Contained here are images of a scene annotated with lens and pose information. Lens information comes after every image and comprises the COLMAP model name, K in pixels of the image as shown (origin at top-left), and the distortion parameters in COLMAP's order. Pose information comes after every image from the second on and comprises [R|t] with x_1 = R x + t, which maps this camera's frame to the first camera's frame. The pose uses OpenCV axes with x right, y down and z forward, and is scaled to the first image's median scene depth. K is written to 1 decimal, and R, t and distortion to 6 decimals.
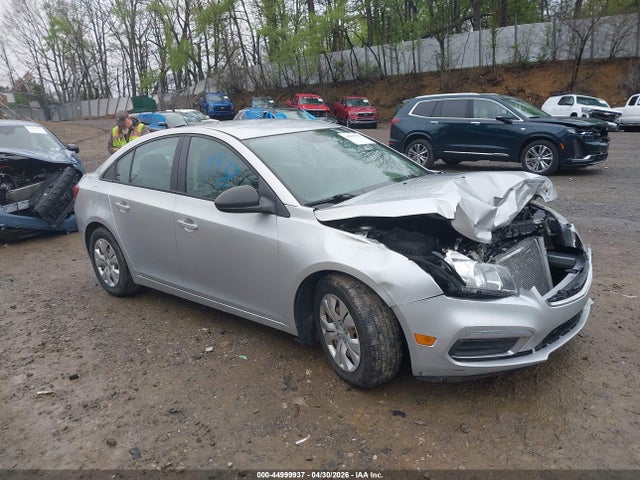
lens RADIAL K [[504.1, 0, 320.0], [0, 504.1, 240.0], [0, 0, 1]] dist [-0.001972, 0.009192]
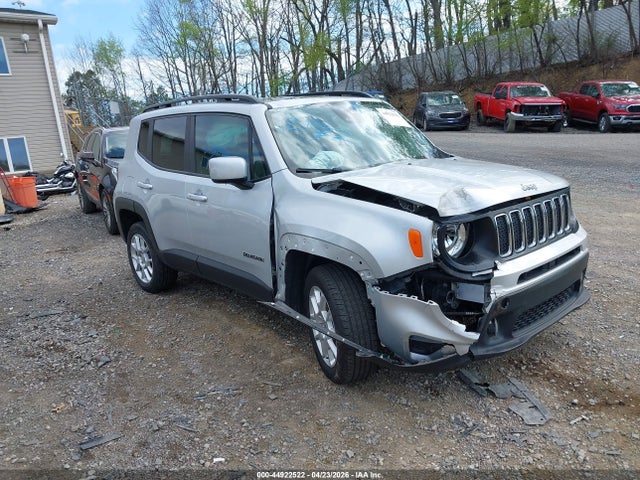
lens RADIAL K [[504.1, 0, 320.0], [0, 504.1, 240.0], [0, 0, 1]] dist [-0.001972, 0.009192]
pose [[0.971661, 0.023017, -0.235257, -0.056355], [-0.027246, 0.999520, -0.014740, -0.036699], [0.234805, 0.020732, 0.971821, 0.163277]]
